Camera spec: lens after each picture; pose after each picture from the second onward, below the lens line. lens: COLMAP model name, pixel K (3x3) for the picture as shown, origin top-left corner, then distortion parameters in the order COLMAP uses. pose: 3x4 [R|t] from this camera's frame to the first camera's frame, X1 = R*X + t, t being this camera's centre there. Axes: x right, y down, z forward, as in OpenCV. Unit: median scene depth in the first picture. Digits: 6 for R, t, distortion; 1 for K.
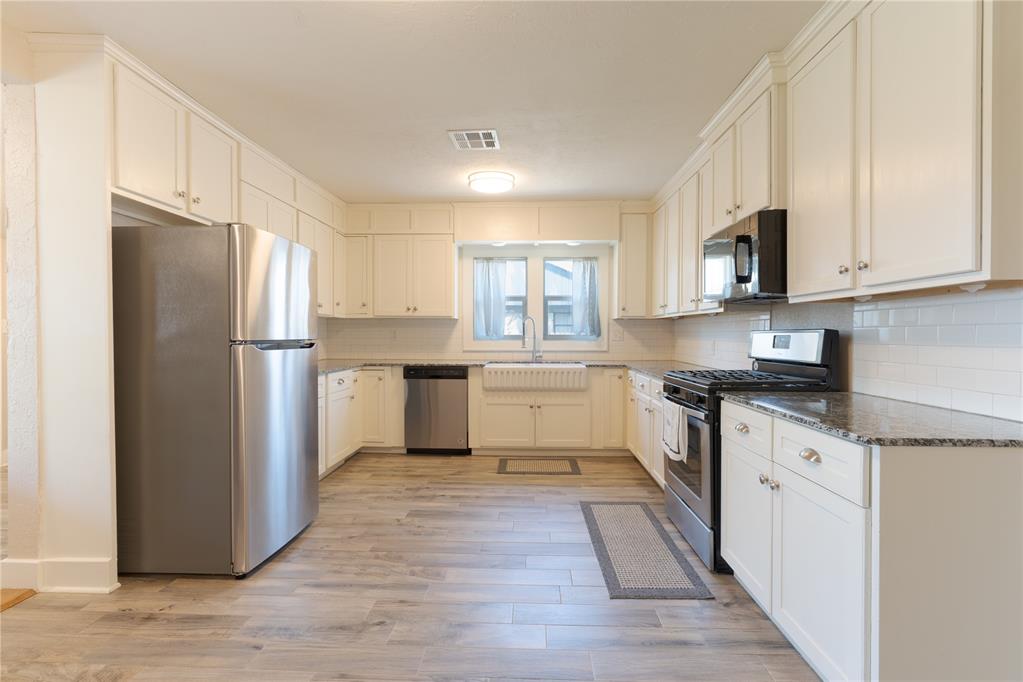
lens RADIAL K [[452.8, 0, 511.5], [0, 452.8, 341.0], [0, 0, 1]] dist [-0.004426, 0.000181]
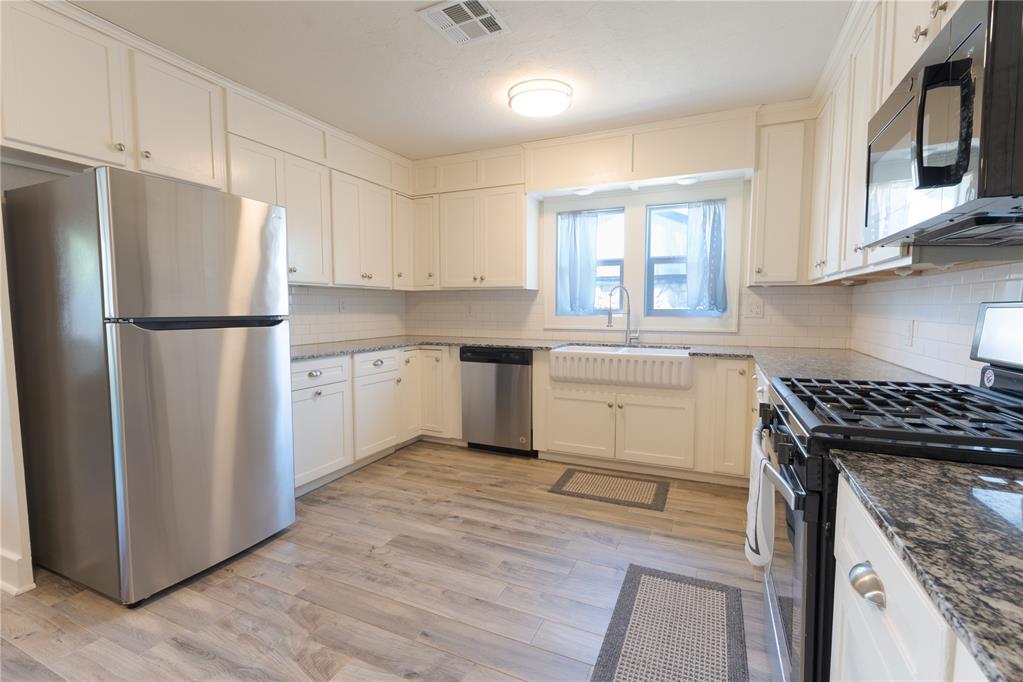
lens RADIAL K [[452.8, 0, 511.5], [0, 452.8, 341.0], [0, 0, 1]] dist [-0.004426, 0.000181]
pose [[0.931272, 0.025752, -0.363413, 0.160743], [-0.004570, 0.998246, 0.059027, -0.005221], [0.364295, -0.053309, 0.929756, 0.248946]]
